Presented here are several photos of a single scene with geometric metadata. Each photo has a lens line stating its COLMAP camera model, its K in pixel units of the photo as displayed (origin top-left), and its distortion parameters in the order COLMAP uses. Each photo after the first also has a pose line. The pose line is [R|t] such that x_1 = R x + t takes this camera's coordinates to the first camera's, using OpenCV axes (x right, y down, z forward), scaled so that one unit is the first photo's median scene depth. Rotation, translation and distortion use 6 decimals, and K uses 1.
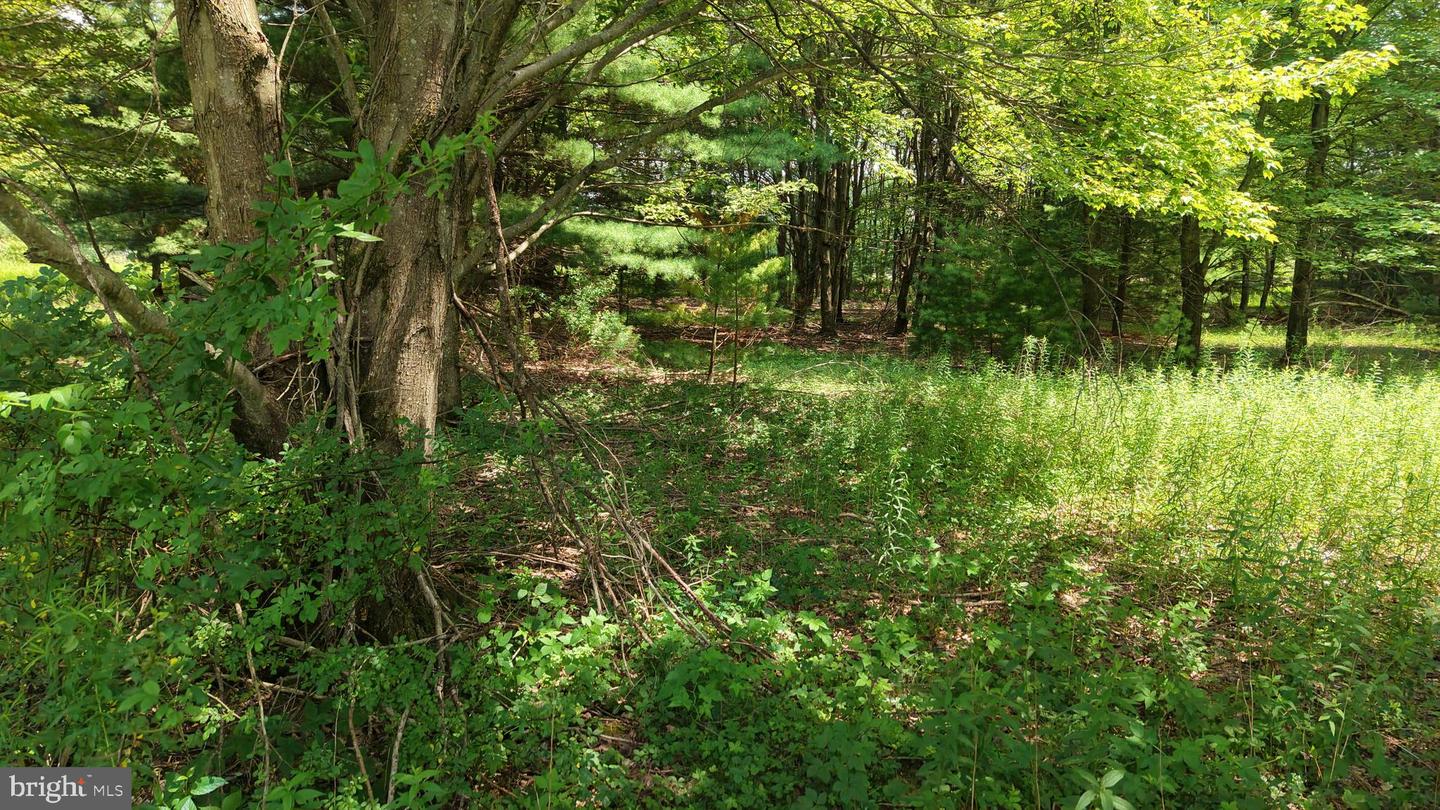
lens RADIAL K [[951.9, 0, 723.7], [0, 951.9, 406.4], [0, 0, 1]] dist [-0.000345, 0.000028]
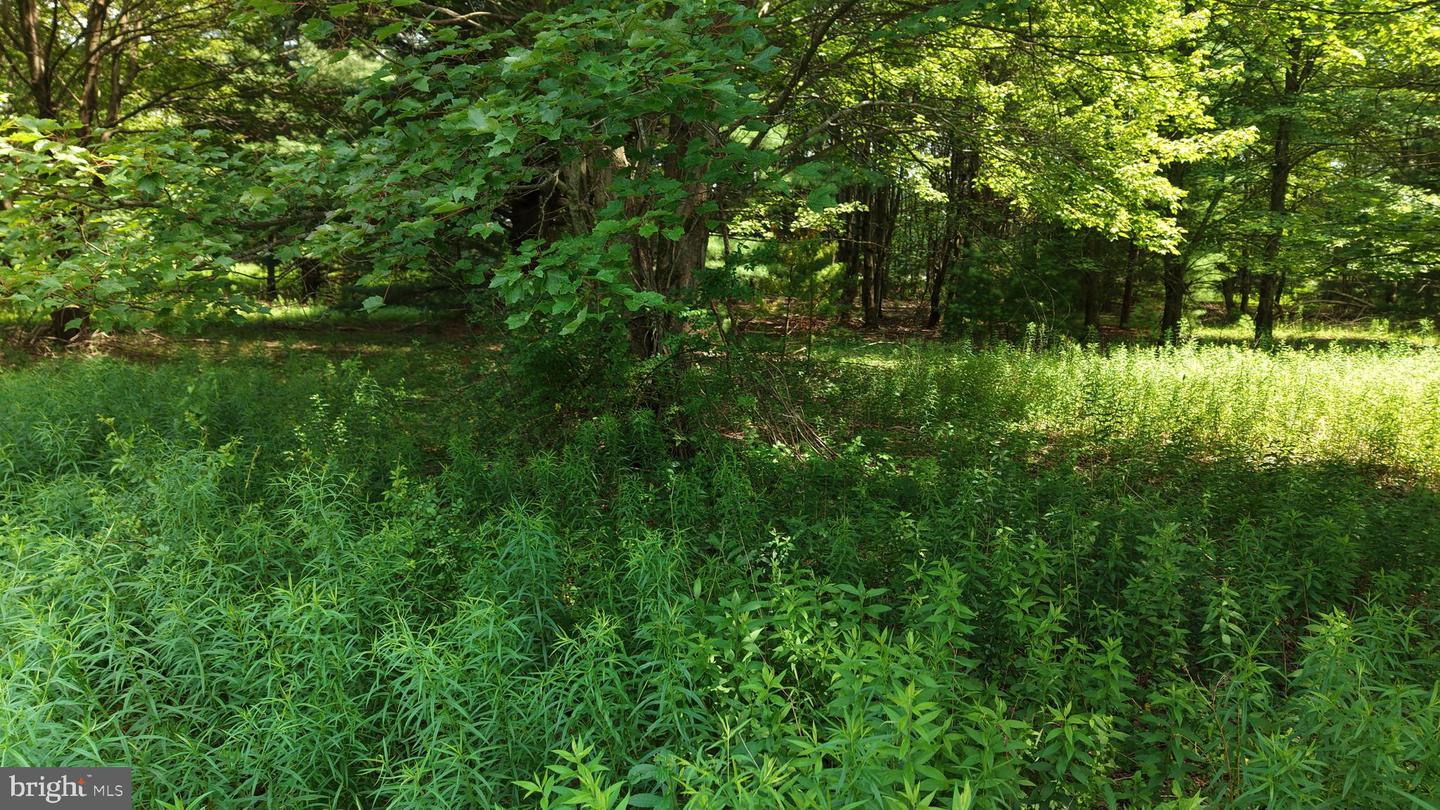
lens RADIAL K [[951.9, 0, 723.7], [0, 951.9, 406.4], [0, 0, 1]] dist [-0.000345, 0.000028]
pose [[0.999419, 0.003192, -0.033931, -0.051275], [-0.003242, 0.999994, -0.001426, 0.039074], [0.033926, 0.001535, 0.999423, -0.285462]]
